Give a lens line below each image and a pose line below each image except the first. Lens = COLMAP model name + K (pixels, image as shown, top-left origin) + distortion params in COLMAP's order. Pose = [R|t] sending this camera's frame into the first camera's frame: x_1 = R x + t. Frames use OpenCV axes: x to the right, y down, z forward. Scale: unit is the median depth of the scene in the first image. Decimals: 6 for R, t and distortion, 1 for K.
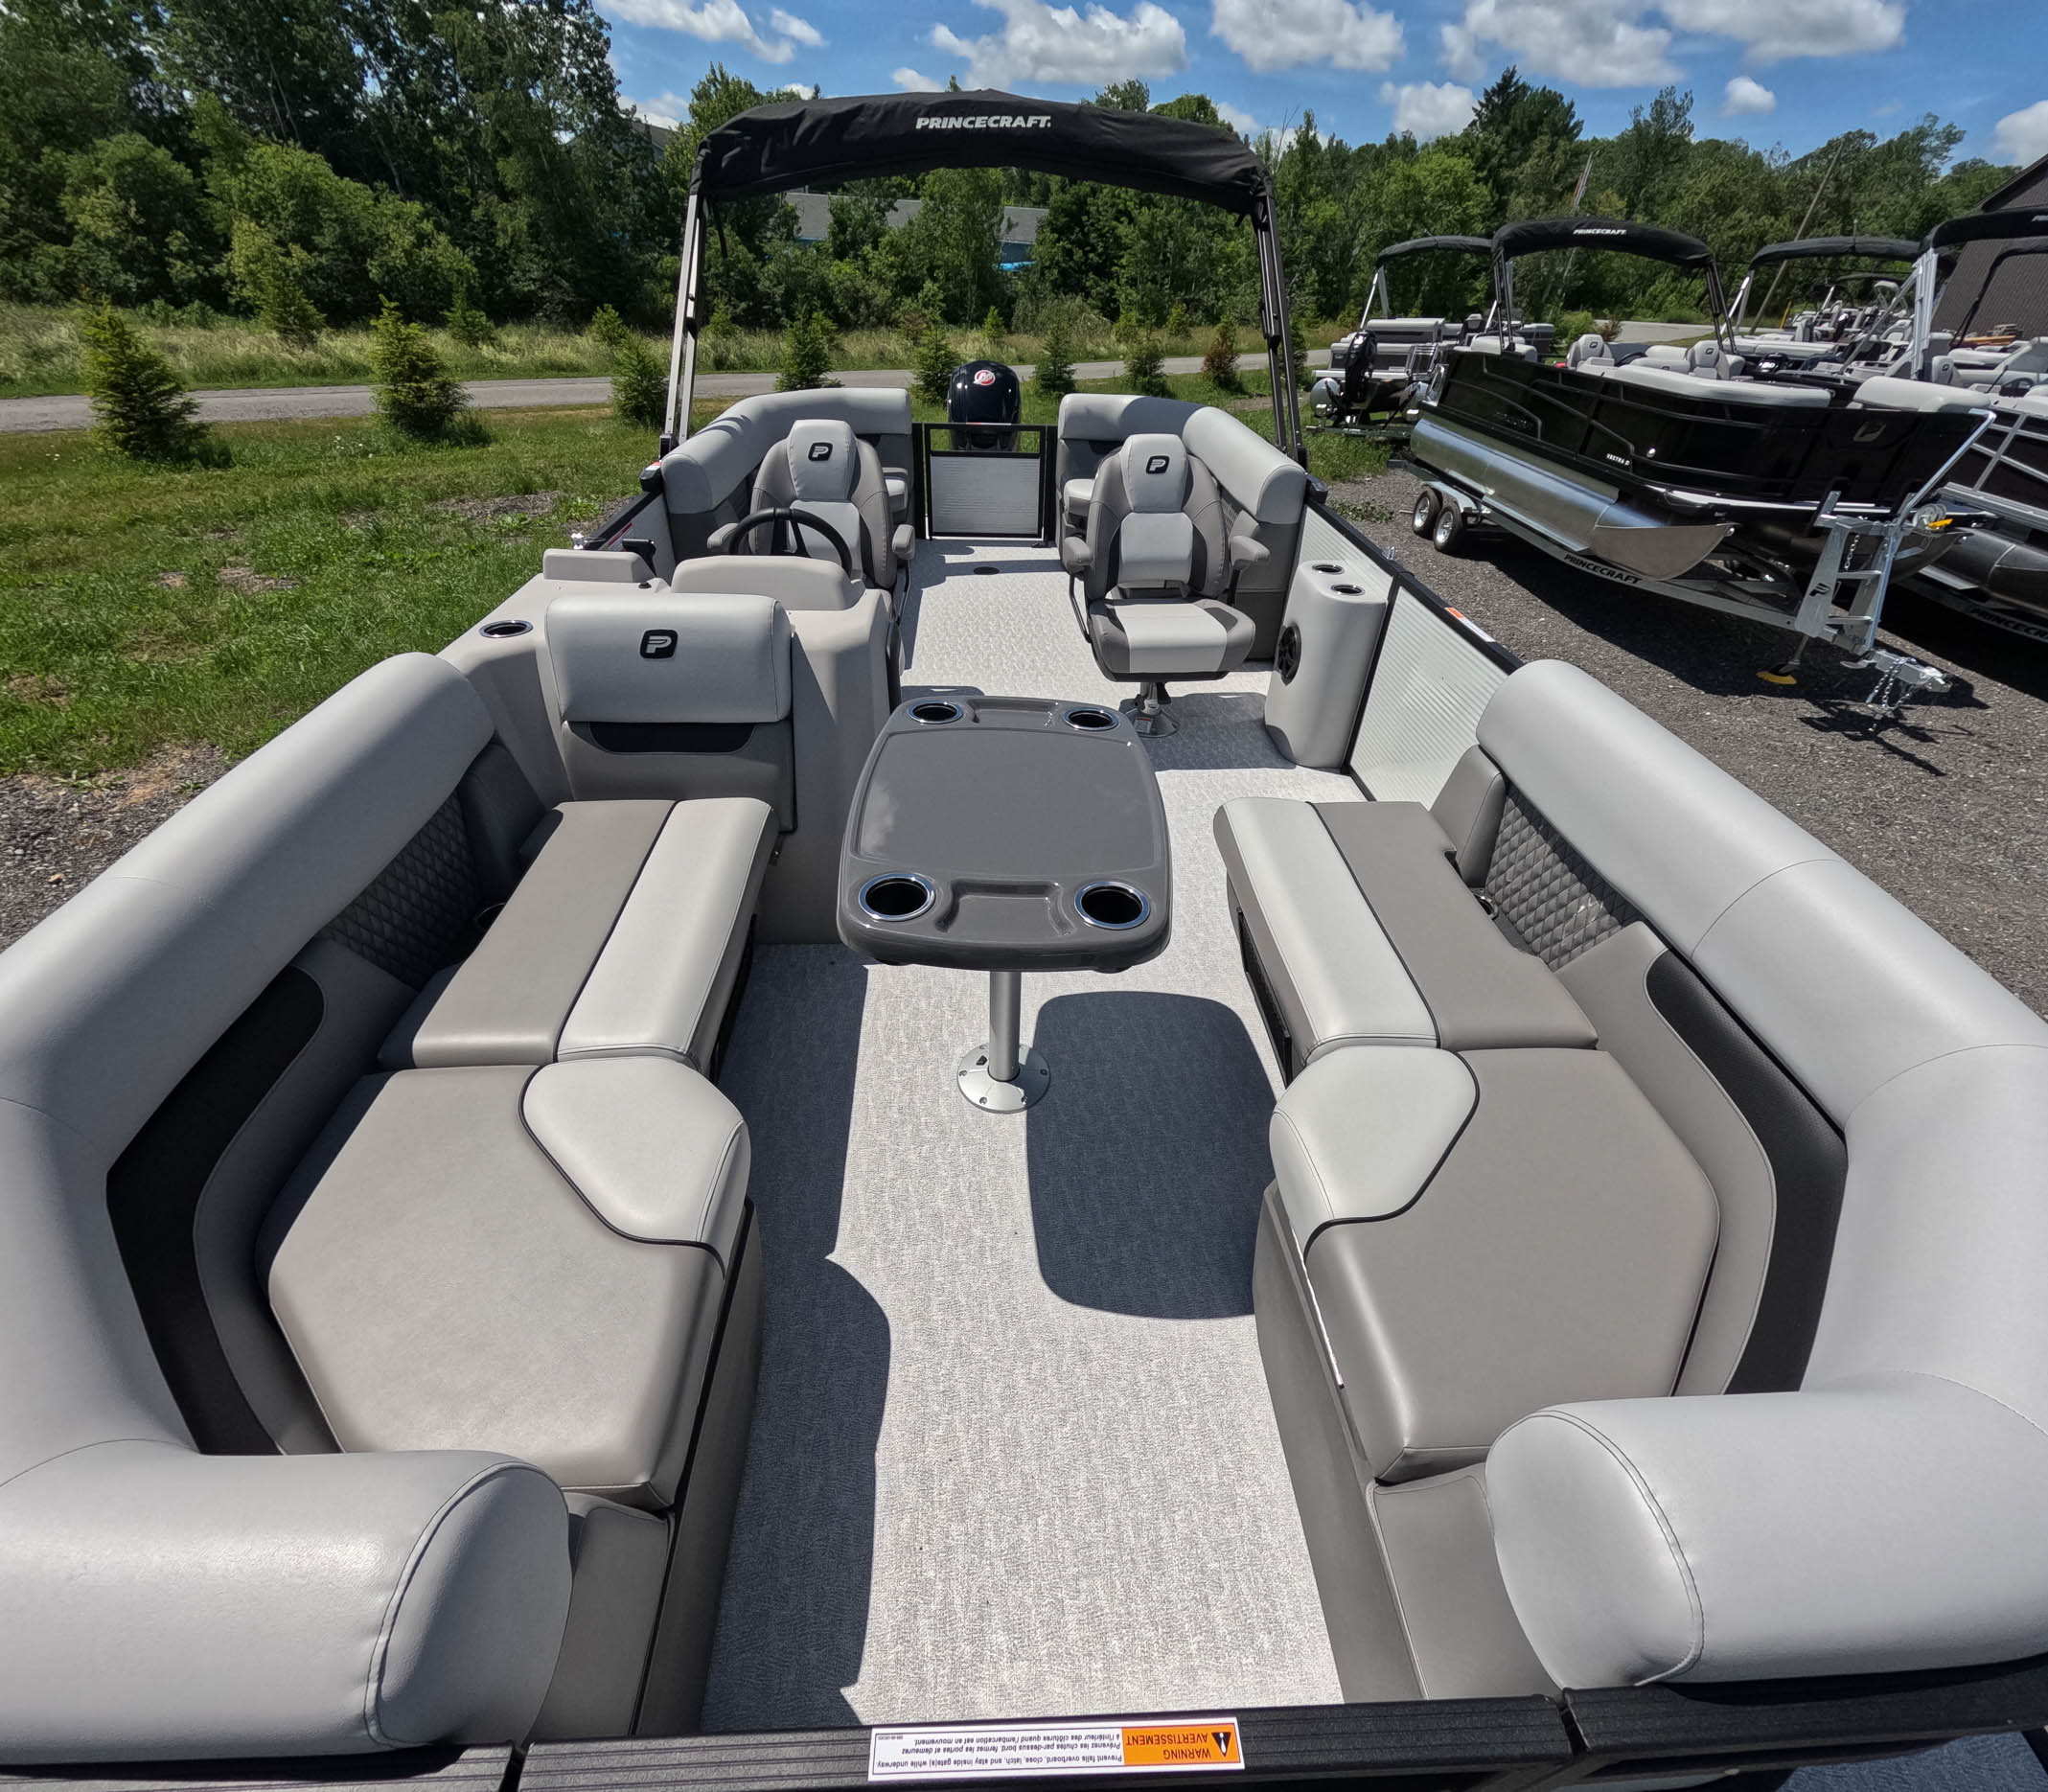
lens RADIAL K [[888.8, 0, 1027.7], [0, 888.8, 899.8], [0, 0, 1]] dist [0.000142, 0.000554]
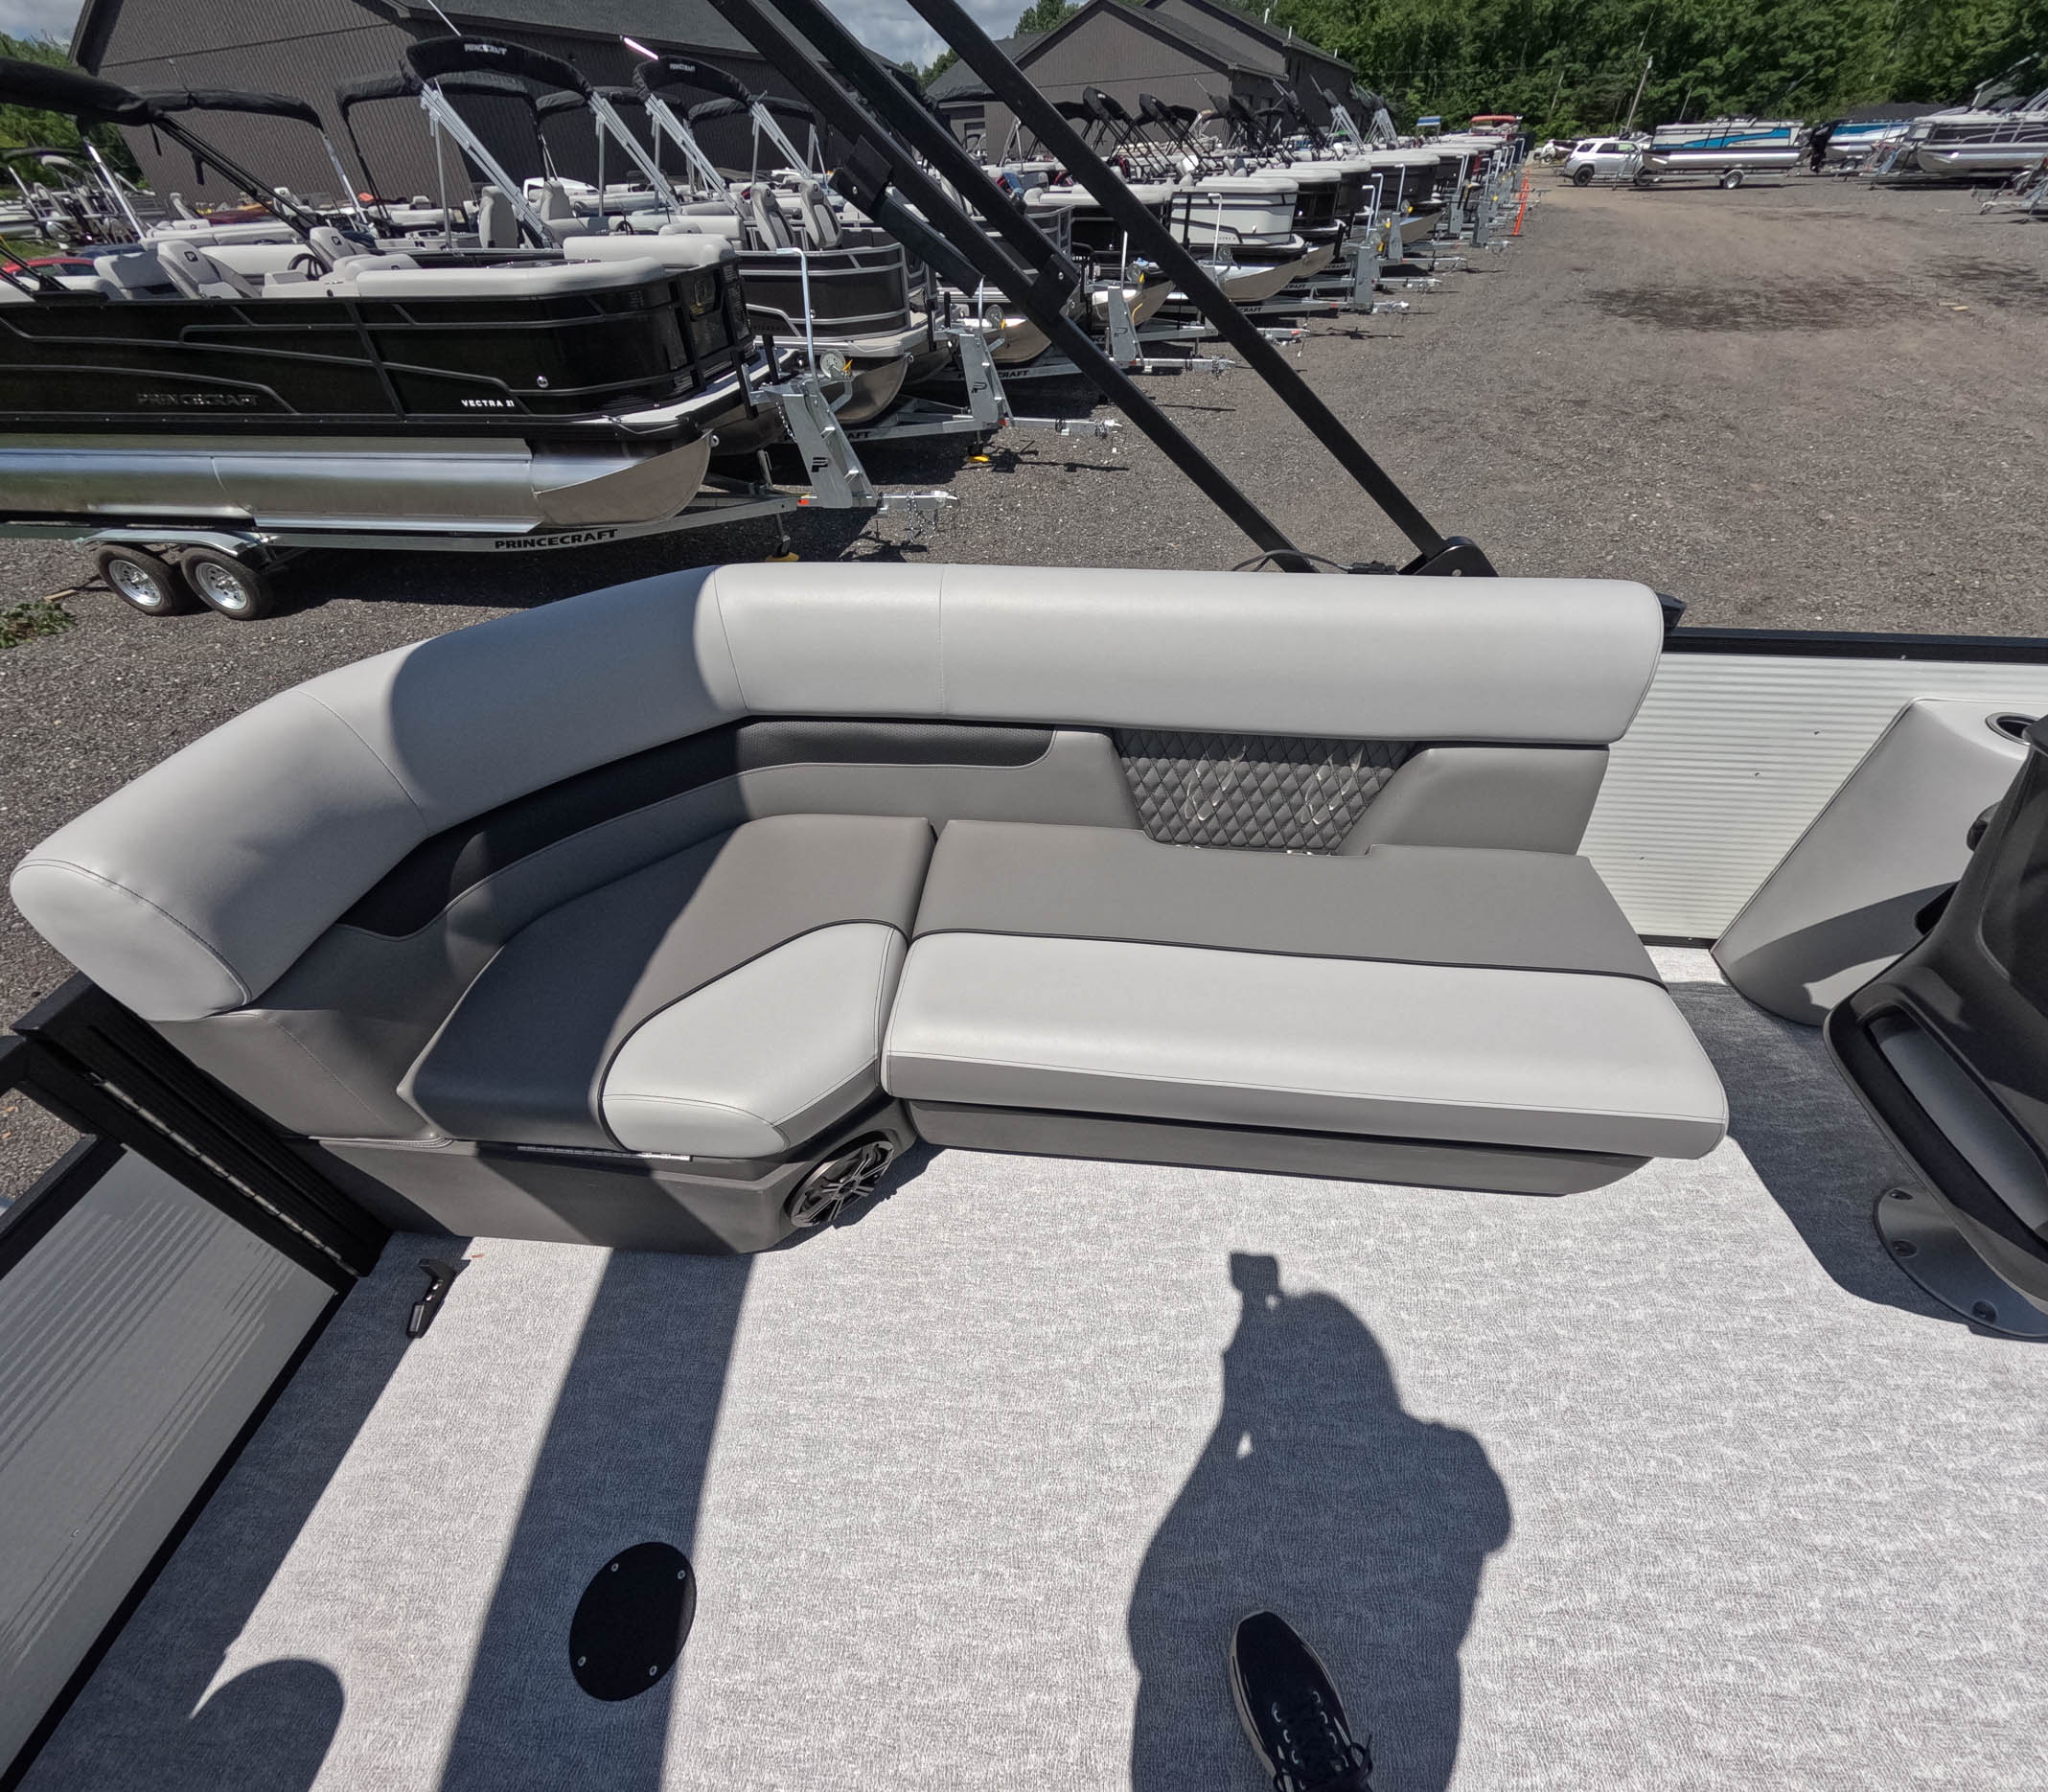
lens RADIAL K [[835.4, 0, 1018.9], [0, 835.4, 894.3], [0, 0, 1]] dist [0.001975, 0.000227]
pose [[0.141764, -0.695230, 0.704669, -0.022866], [0.610416, 0.621800, 0.490669, -0.220573], [-0.779291, 0.360582, 0.512529, 0.319375]]
